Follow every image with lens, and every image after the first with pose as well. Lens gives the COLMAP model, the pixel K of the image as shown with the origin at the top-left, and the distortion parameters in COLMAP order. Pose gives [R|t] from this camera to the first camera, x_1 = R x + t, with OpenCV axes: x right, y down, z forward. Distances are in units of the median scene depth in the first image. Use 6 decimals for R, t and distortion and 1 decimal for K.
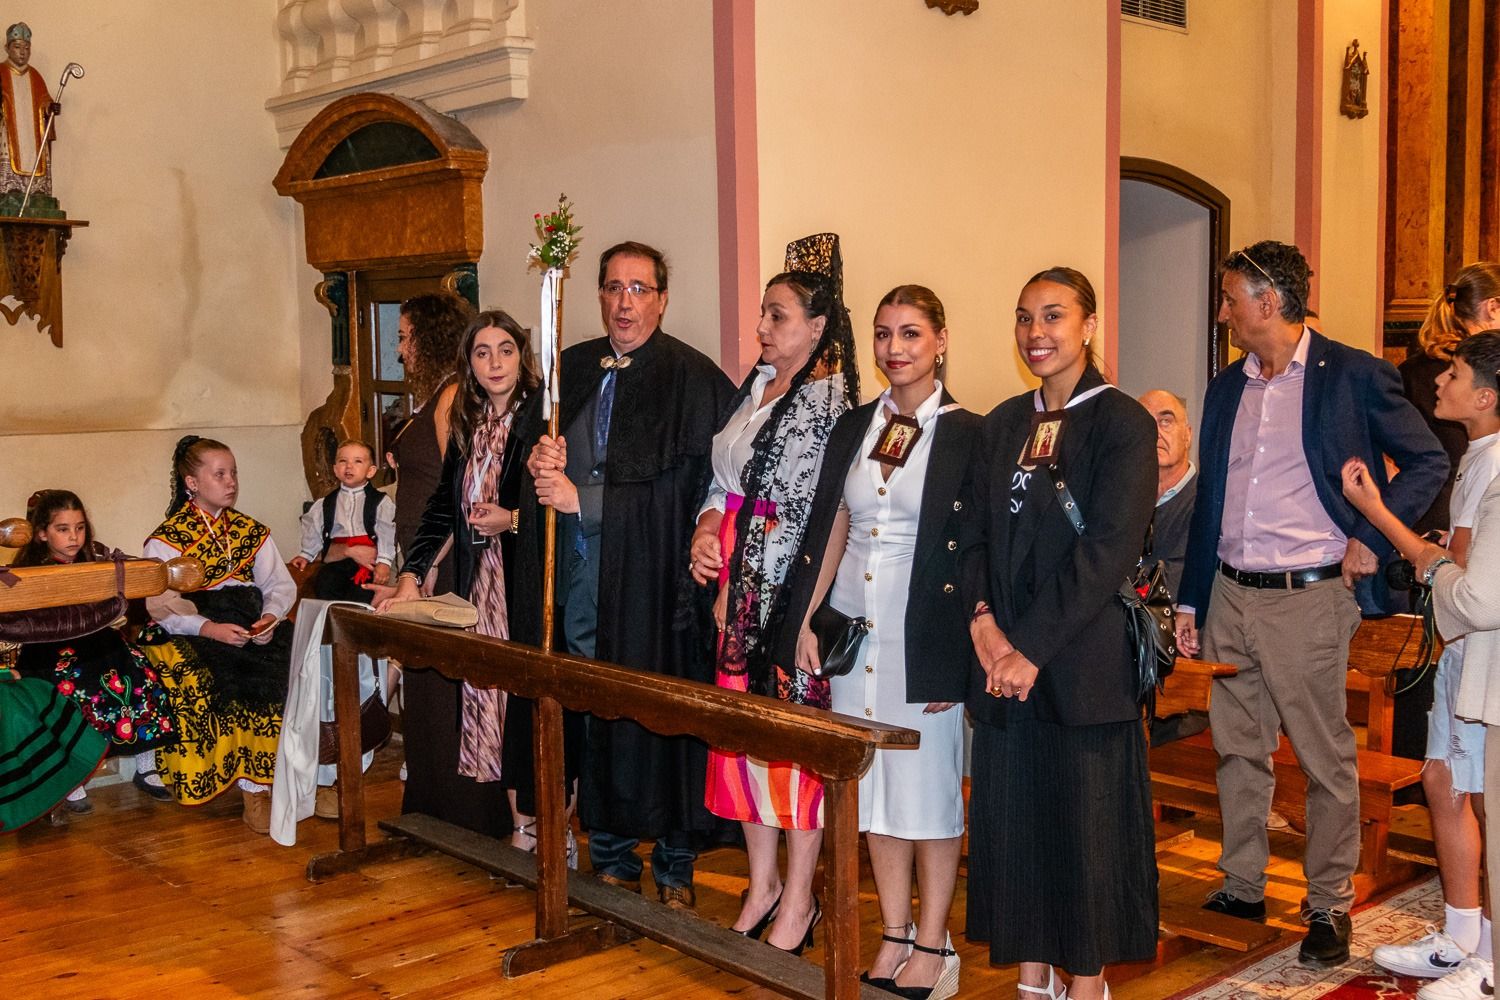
lens RADIAL K [[1728.5, 0, 763.5], [0, 1728.5, 493.8], [0, 0, 1]] dist [0.009315, 0.000000]
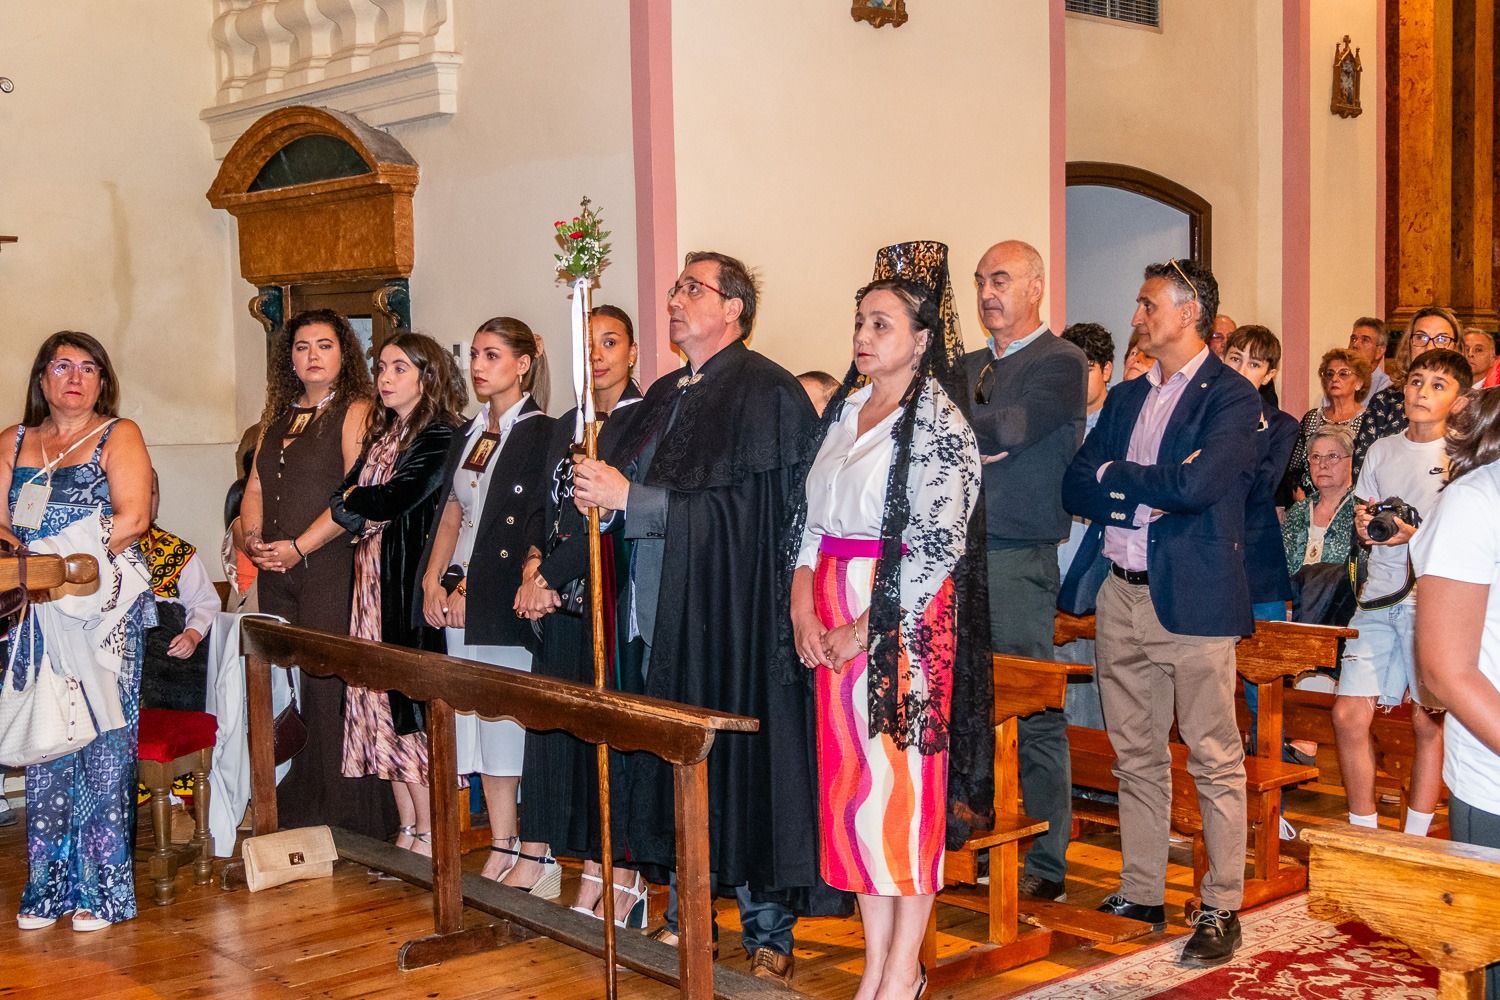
lens RADIAL K [[1968.3, 0, 767.4], [0, 1968.3, 479.1], [0, 0, 1]] dist [-0.009154, 0.000000]
pose [[0.999898, -0.003350, -0.013912, 0.054171], [0.003038, 0.999746, -0.022328, 0.006733], [0.013983, 0.022284, 0.999654, -0.114584]]
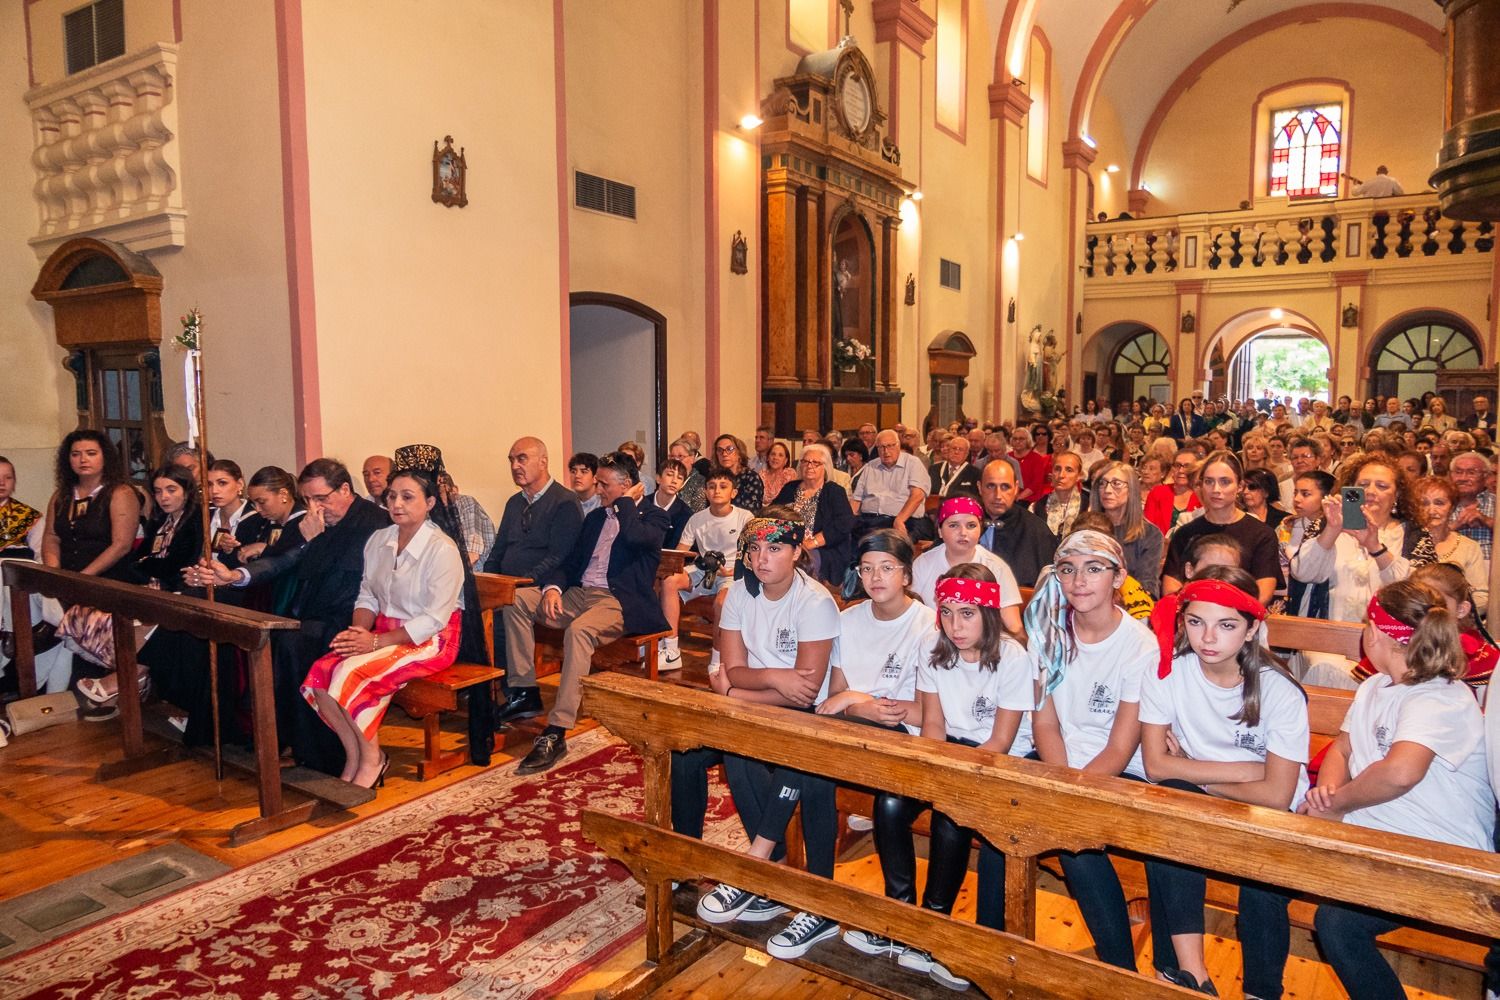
lens RADIAL K [[1041.7, 0, 755.5], [0, 1041.7, 492.2], [0, 0, 1]] dist [-0.005320, -0.005265]
pose [[0.970377, -0.013699, 0.241207, 0.137410], [0.012596, 0.999902, 0.006111, 0.002576], [-0.241267, -0.002892, 0.970454, -0.068734]]
